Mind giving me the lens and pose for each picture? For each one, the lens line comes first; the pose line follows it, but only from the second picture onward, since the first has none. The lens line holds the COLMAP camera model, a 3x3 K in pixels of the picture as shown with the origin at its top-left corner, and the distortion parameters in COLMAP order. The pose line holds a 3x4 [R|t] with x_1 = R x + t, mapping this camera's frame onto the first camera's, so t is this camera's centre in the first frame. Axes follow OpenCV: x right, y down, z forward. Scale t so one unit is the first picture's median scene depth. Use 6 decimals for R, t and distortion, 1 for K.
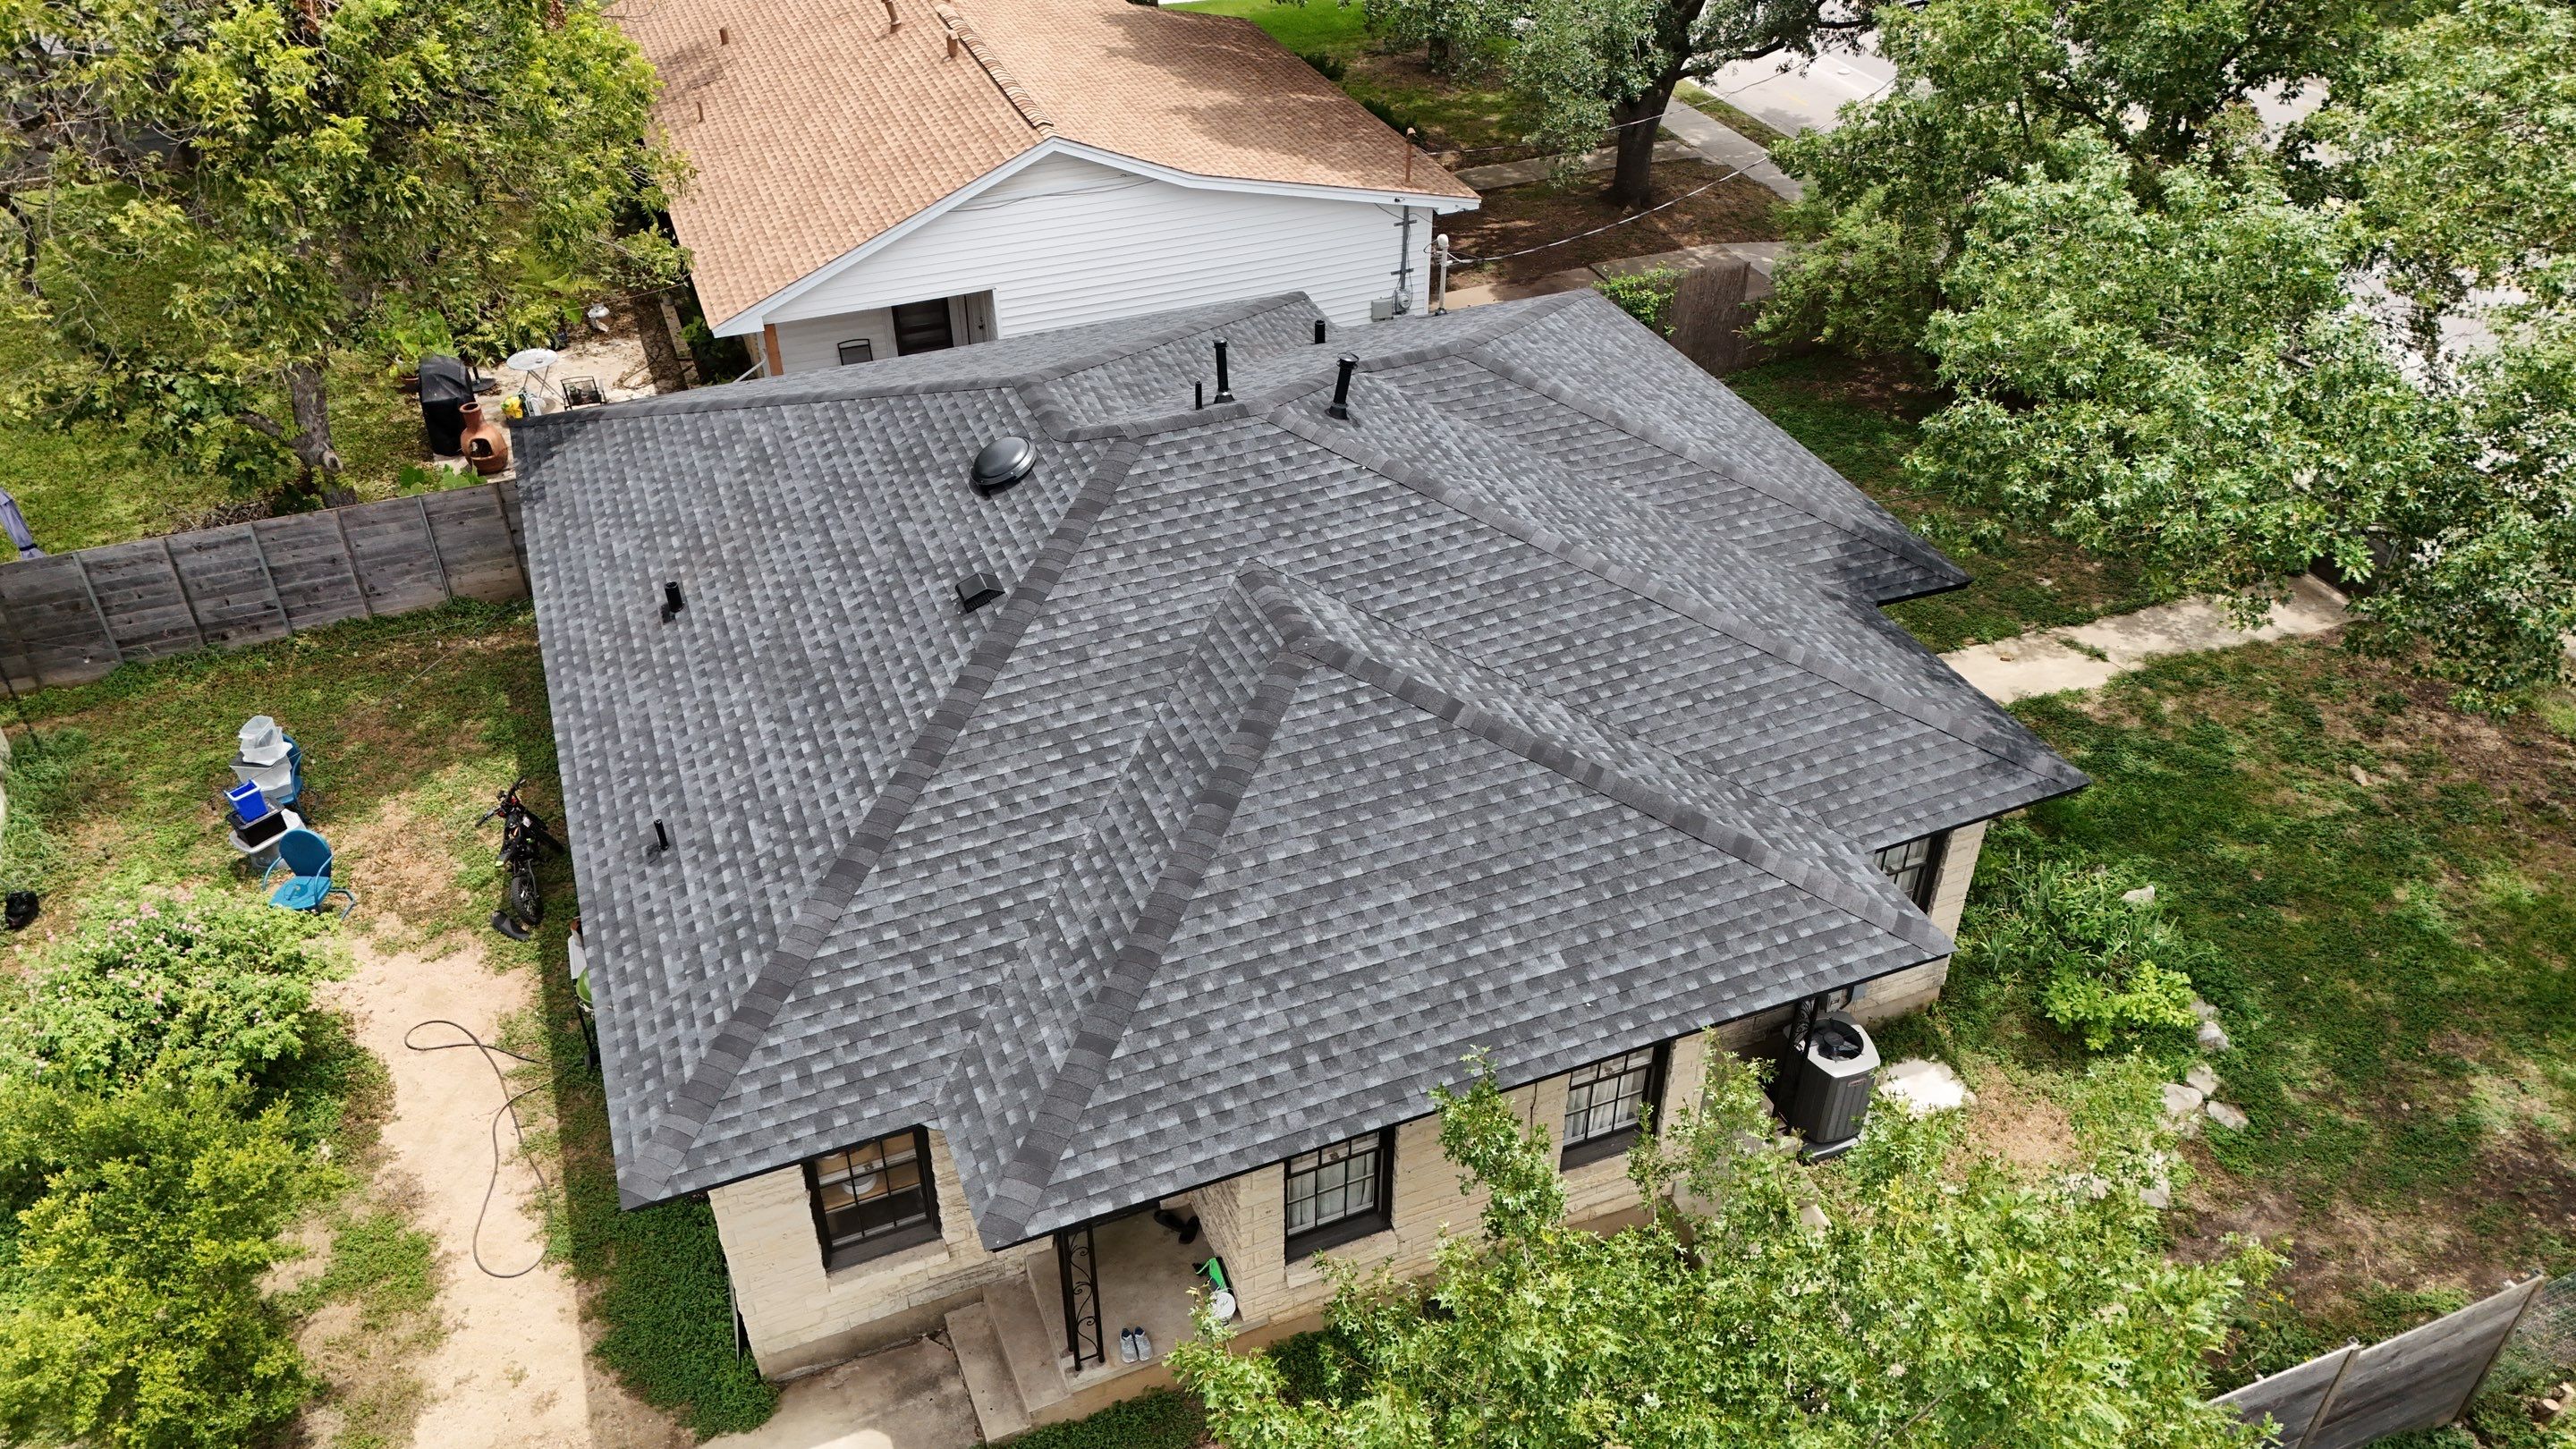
lens RADIAL K [[1861.7, 0, 1288.0], [0, 1861.7, 724.5], [0, 0, 1]] dist [0.081253, 0.000145]
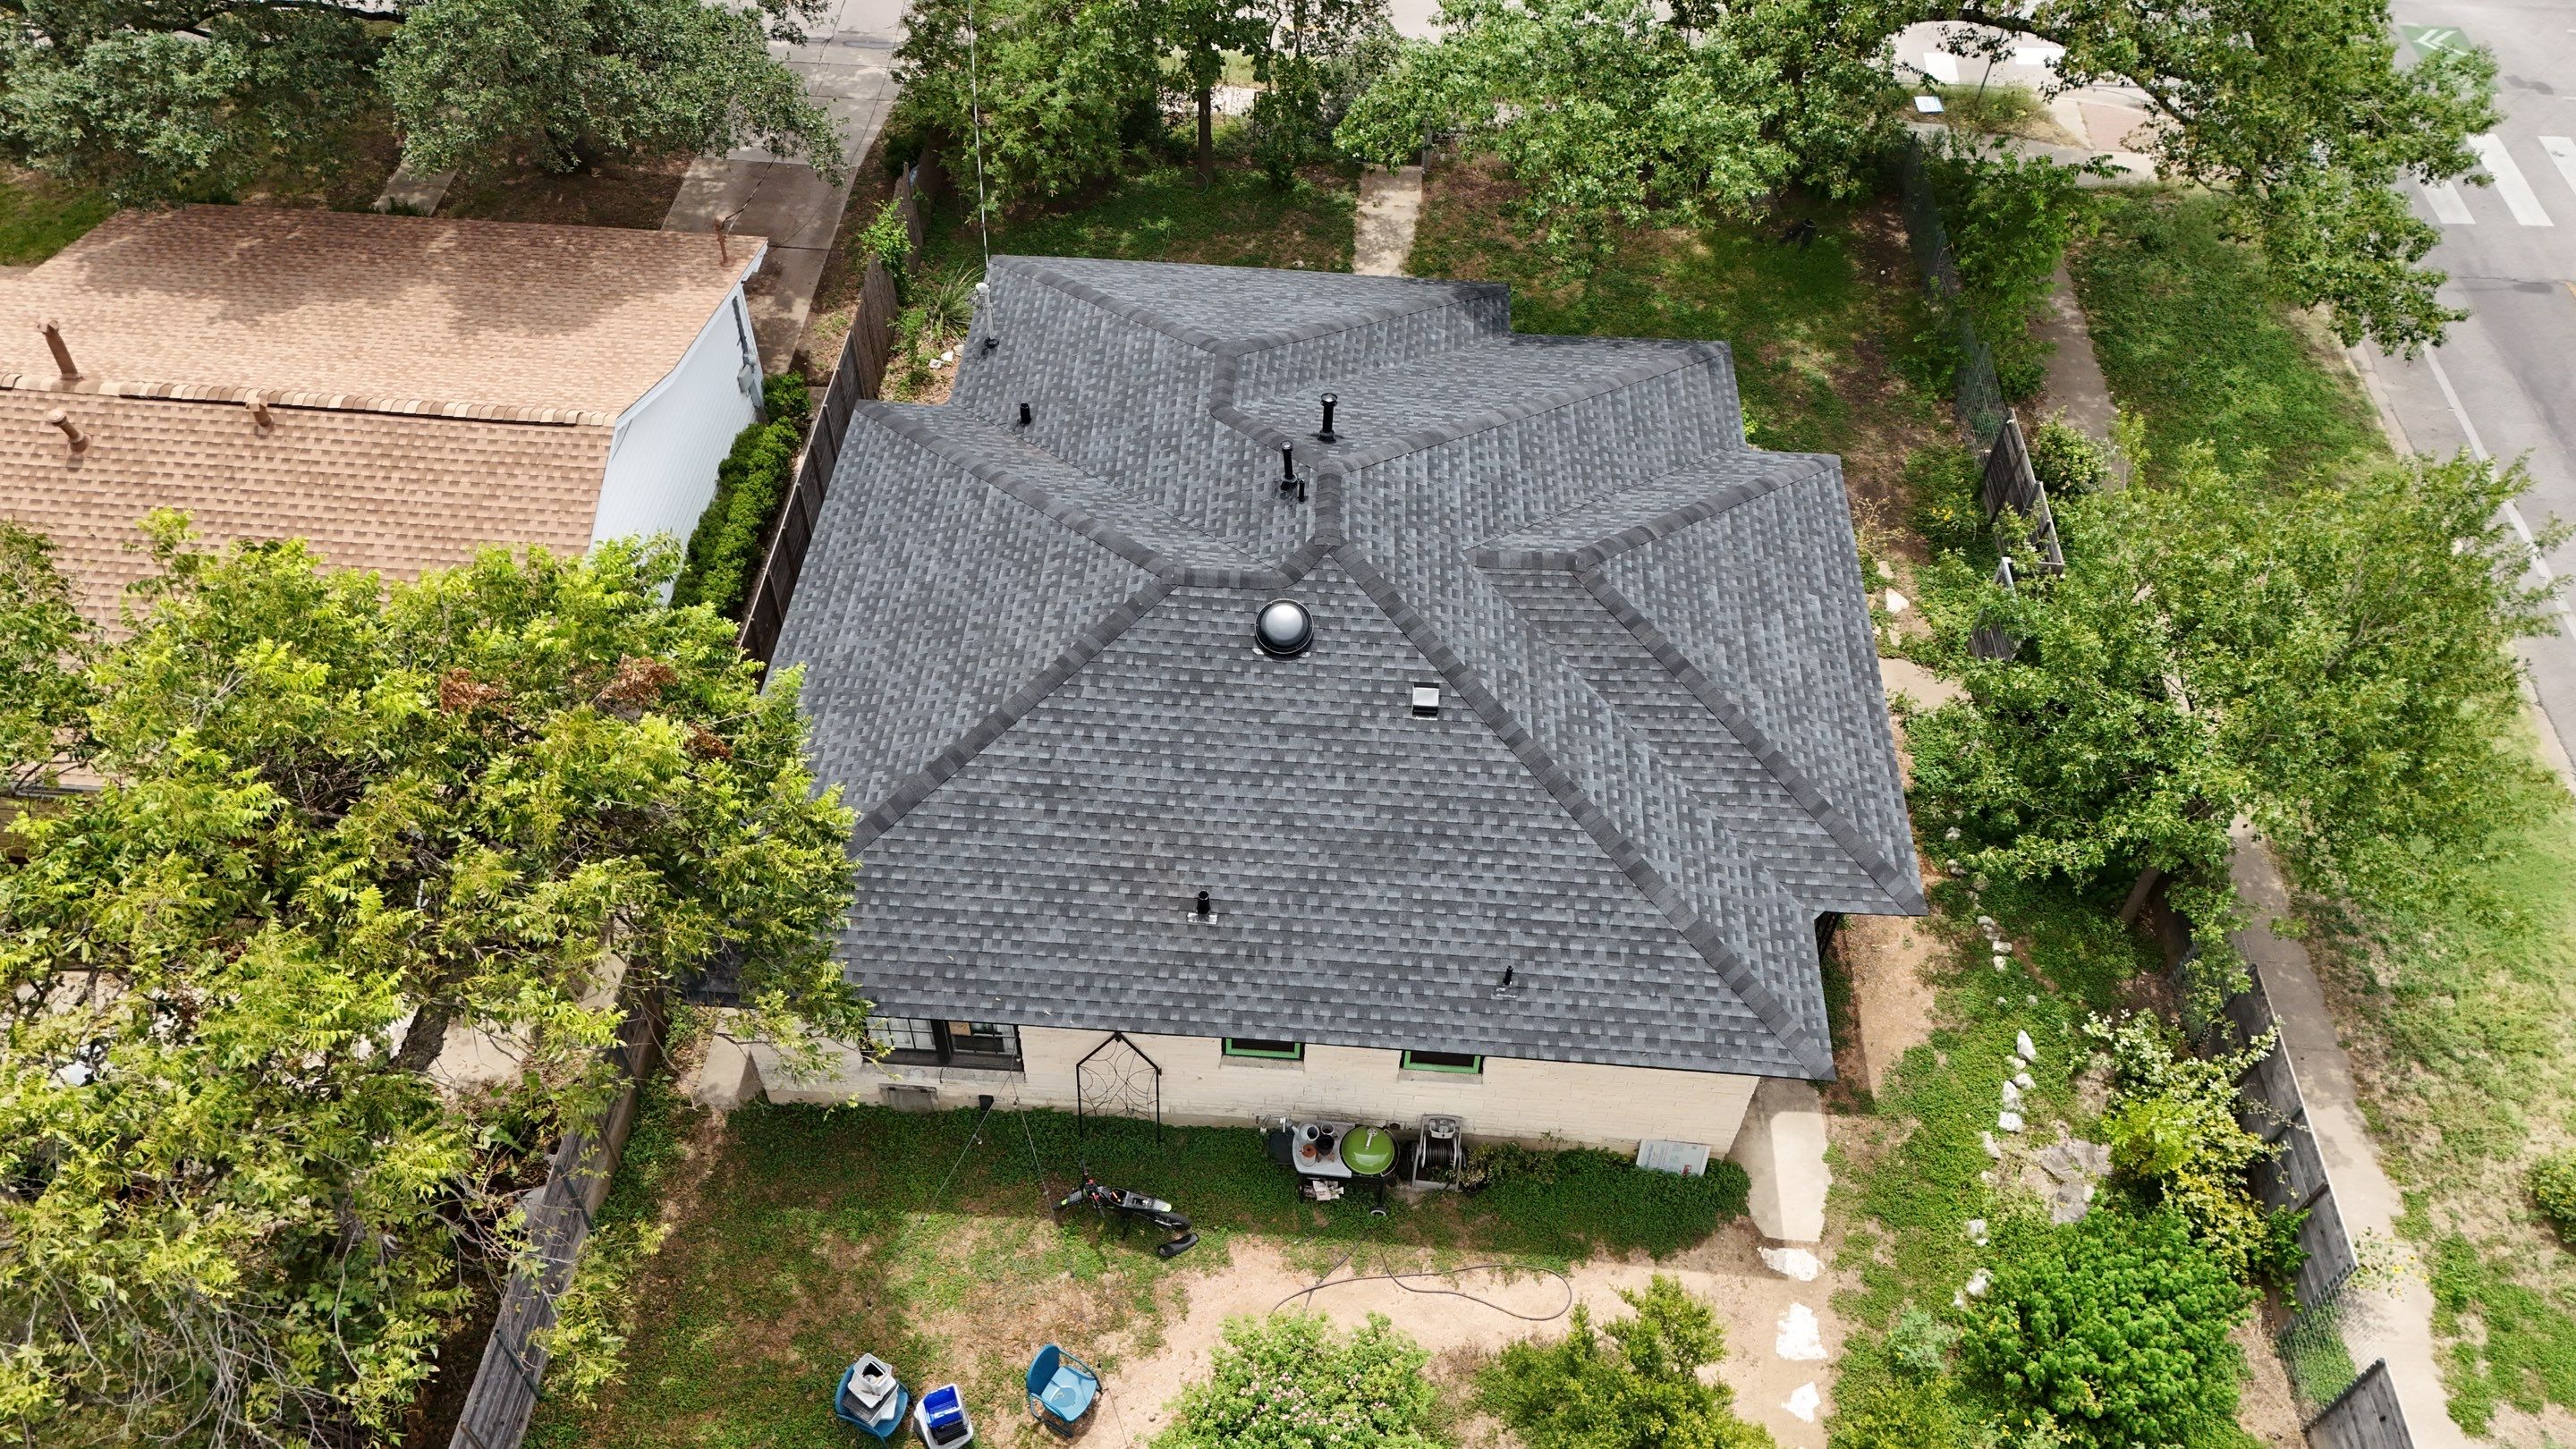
lens RADIAL K [[1861.7, 0, 1288.0], [0, 1861.7, 724.5], [0, 0, 1]] dist [0.081253, 0.000145]
pose [[0.433234, -0.678040, 0.593776, -0.990133], [0.526014, 0.725189, 0.444308, -0.684592], [-0.731859, 0.119845, 0.670835, 0.205407]]
